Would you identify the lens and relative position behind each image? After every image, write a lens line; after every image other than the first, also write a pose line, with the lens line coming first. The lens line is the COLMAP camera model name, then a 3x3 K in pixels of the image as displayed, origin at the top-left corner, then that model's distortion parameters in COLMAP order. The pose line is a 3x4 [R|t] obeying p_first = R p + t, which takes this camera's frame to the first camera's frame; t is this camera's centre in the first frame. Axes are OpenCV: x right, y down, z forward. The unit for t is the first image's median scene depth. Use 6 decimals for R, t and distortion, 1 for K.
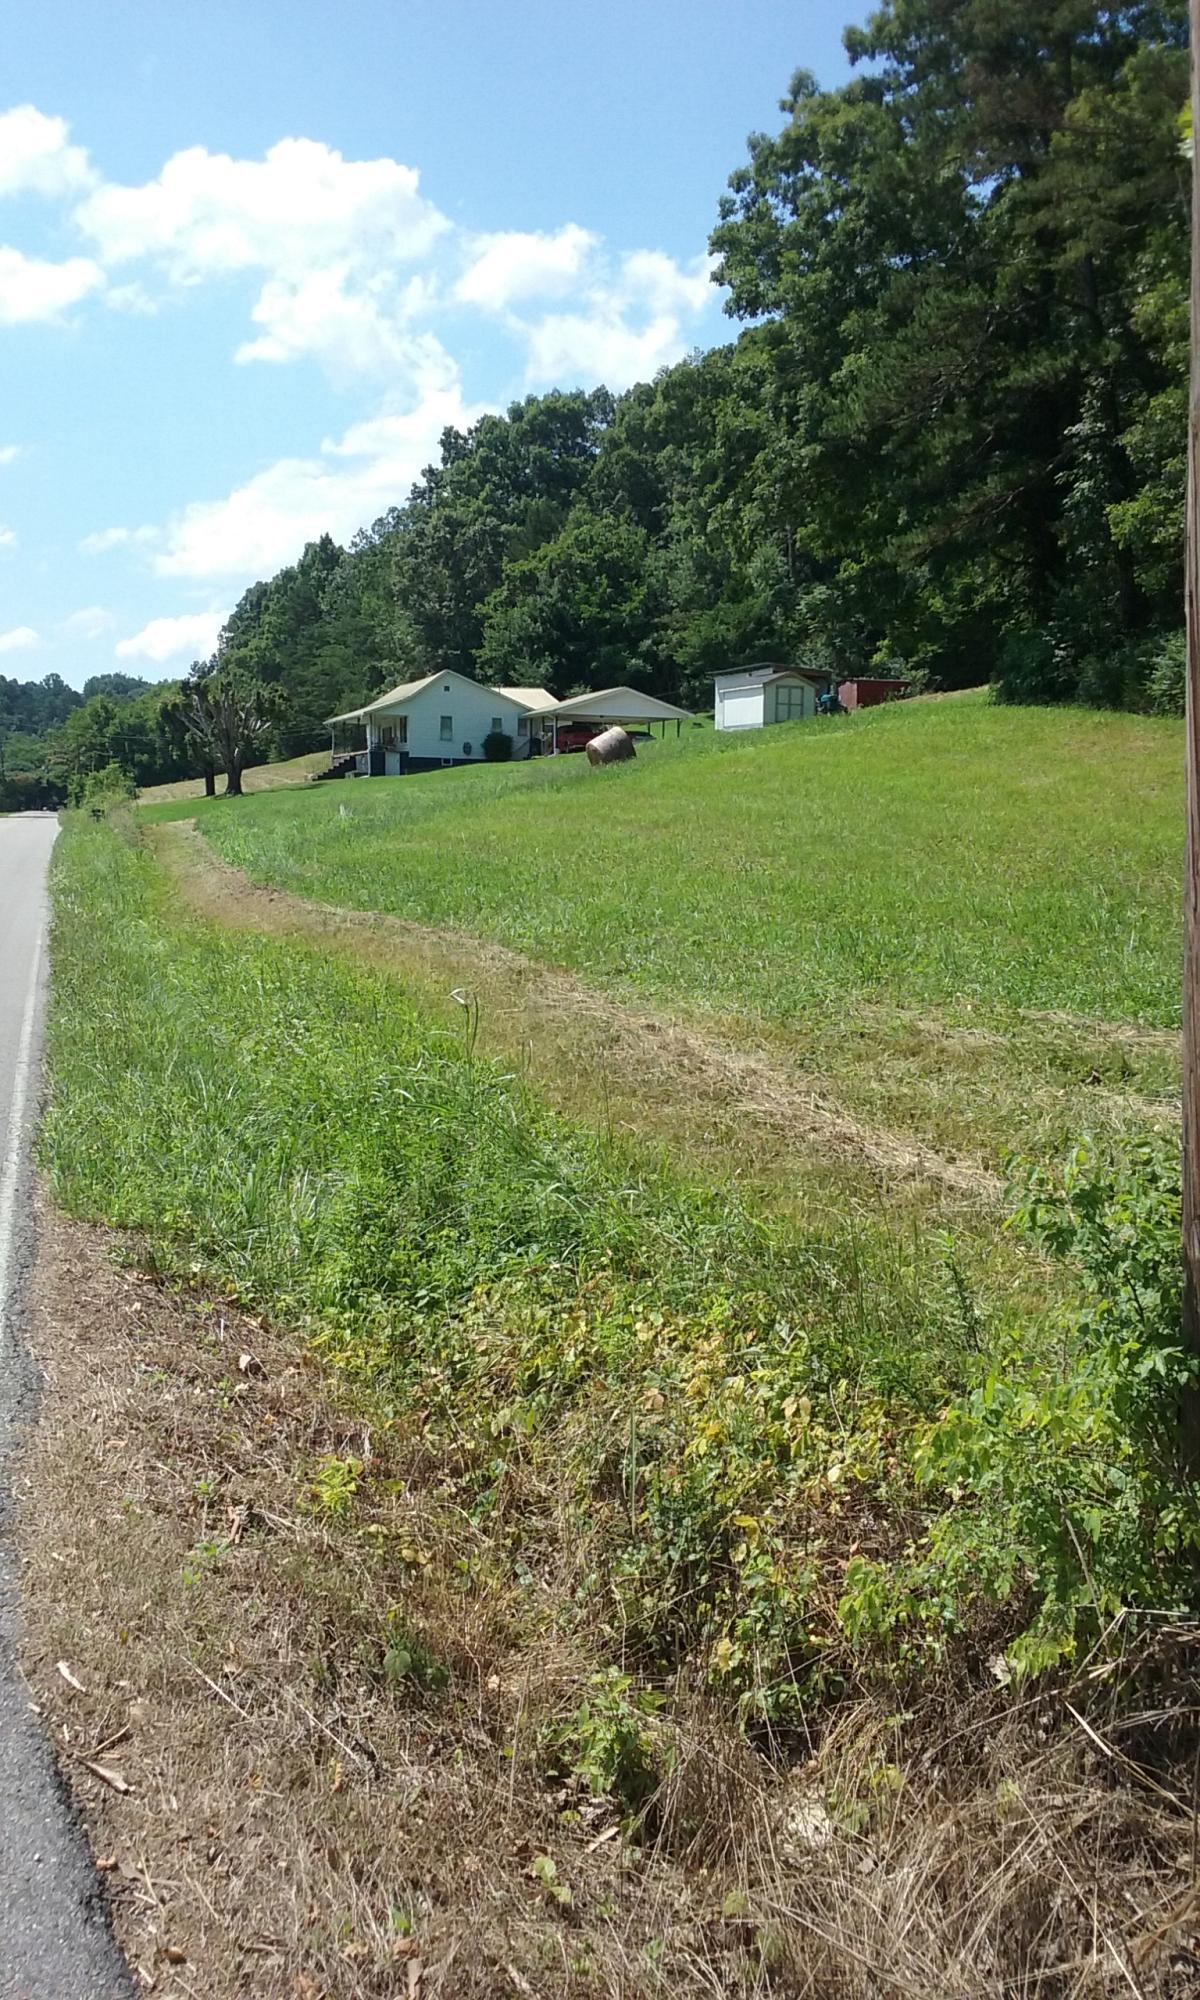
lens RADIAL K [[1813.7, 0, 602.3], [0, 1813.7, 1039.7], [0, 0, 1]] dist [0.132653, -0.296313]
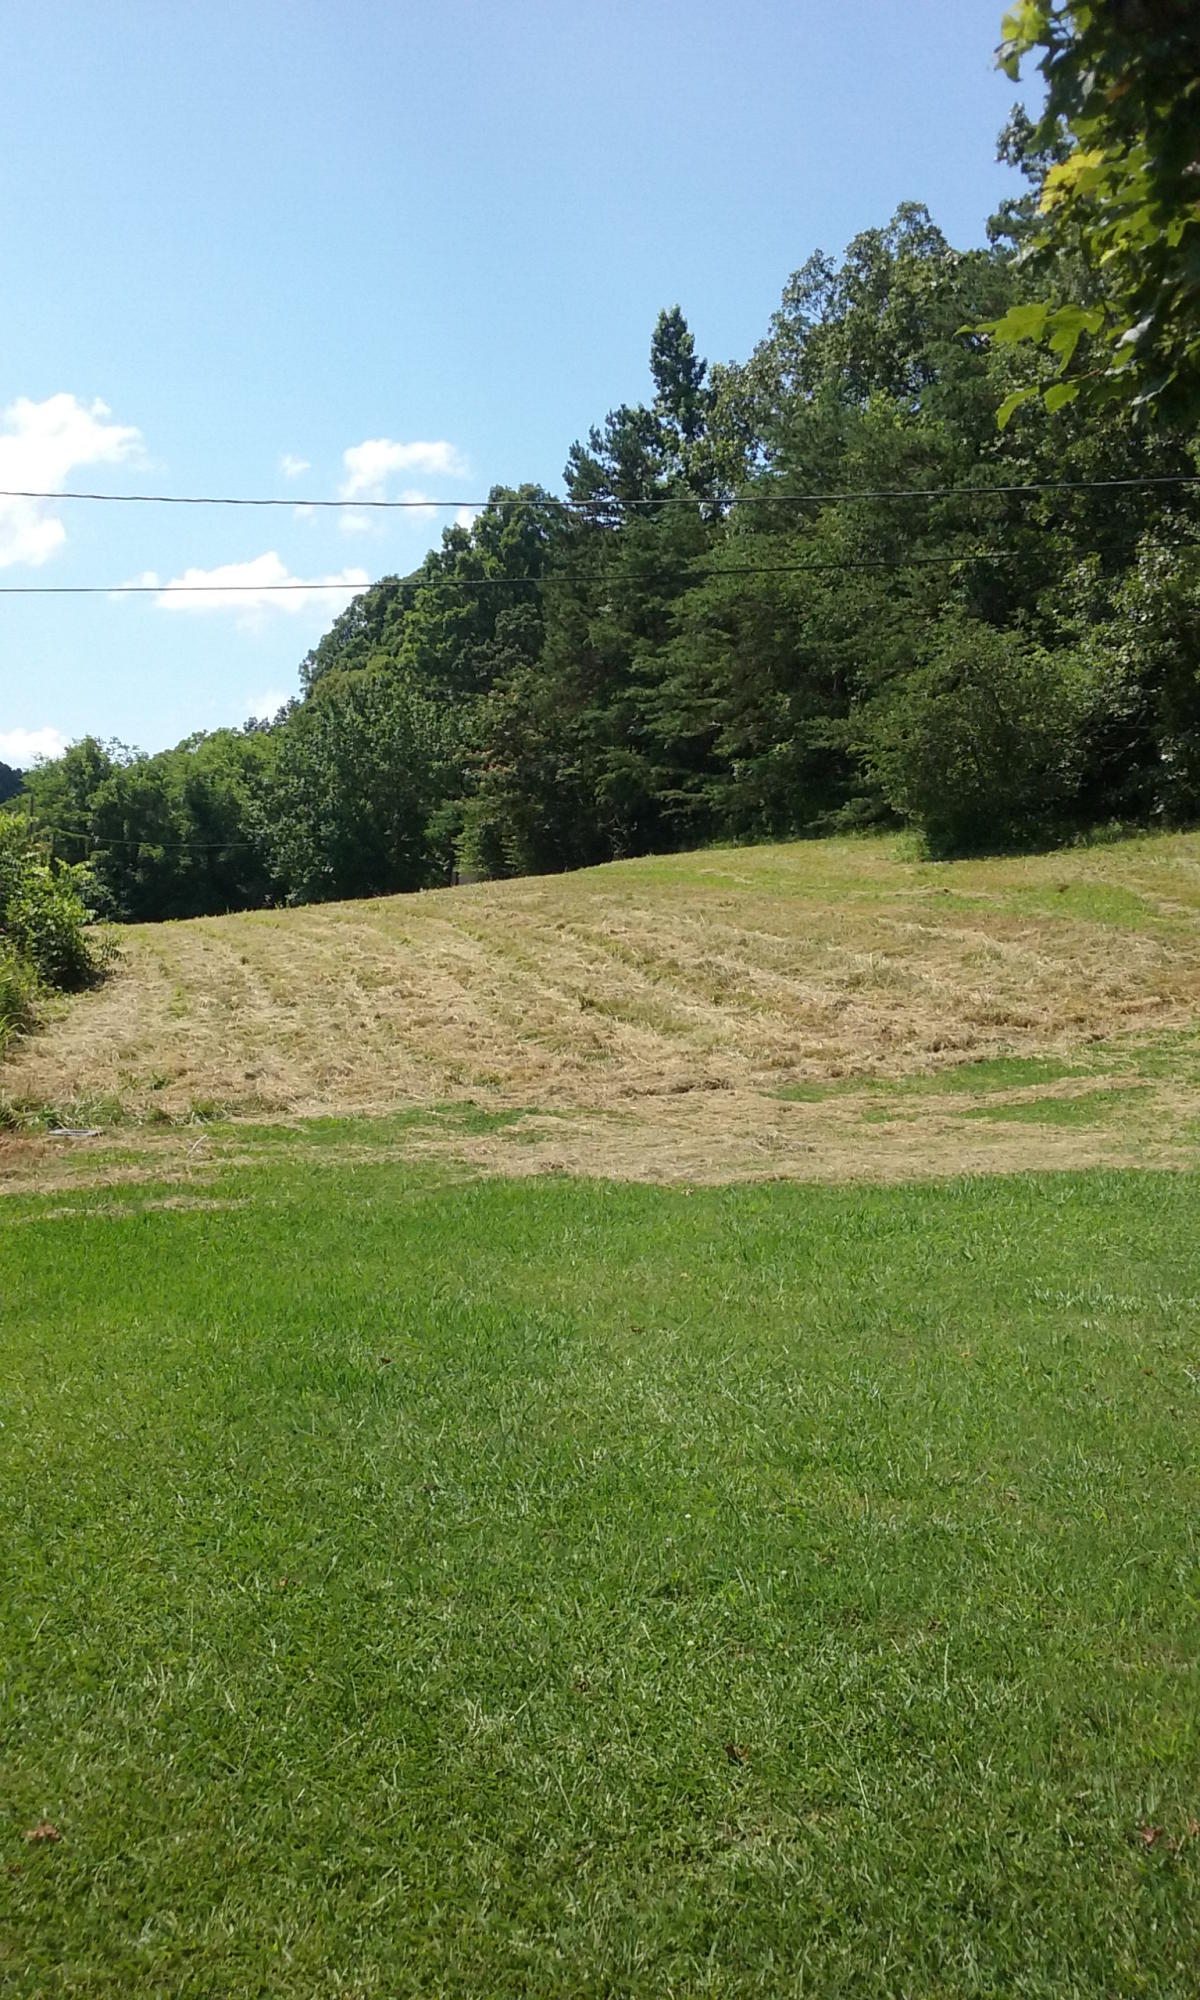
lens RADIAL K [[1813.7, 0, 602.3], [0, 1813.7, 1039.7], [0, 0, 1]] dist [0.132653, -0.296313]
pose [[0.996848, 0.079200, -0.004570, -0.208121], [-0.079323, 0.994198, -0.072647, -0.130880], [-0.001210, 0.072781, 0.997347, 0.860549]]
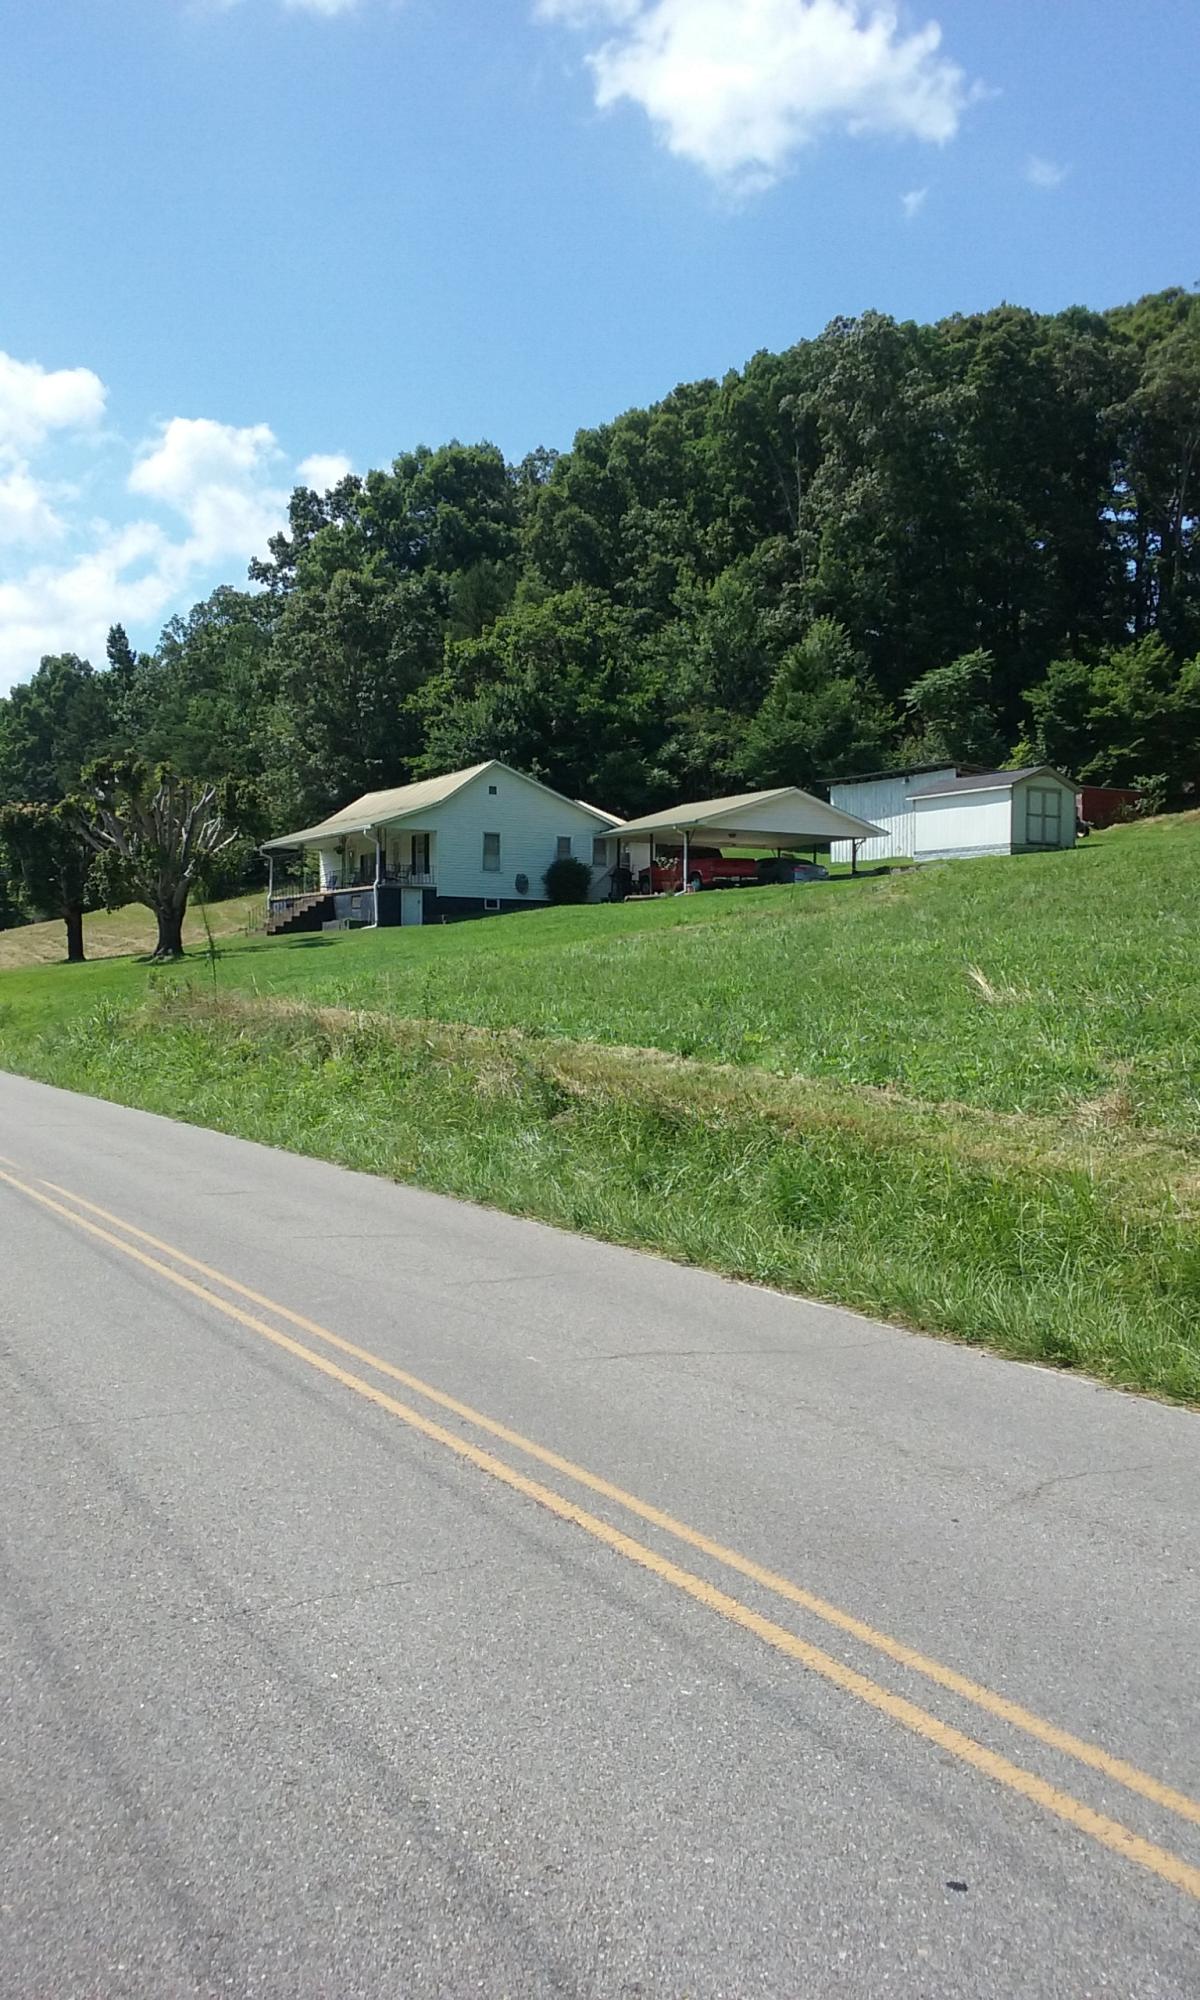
lens RADIAL K [[1813.7, 0, 602.3], [0, 1813.7, 1039.7], [0, 0, 1]] dist [0.132653, -0.296313]
pose [[0.981445, -0.011094, 0.191422, -0.137373], [0.028424, 0.995712, -0.088028, -0.039328], [-0.189625, 0.091835, 0.977552, 0.305036]]
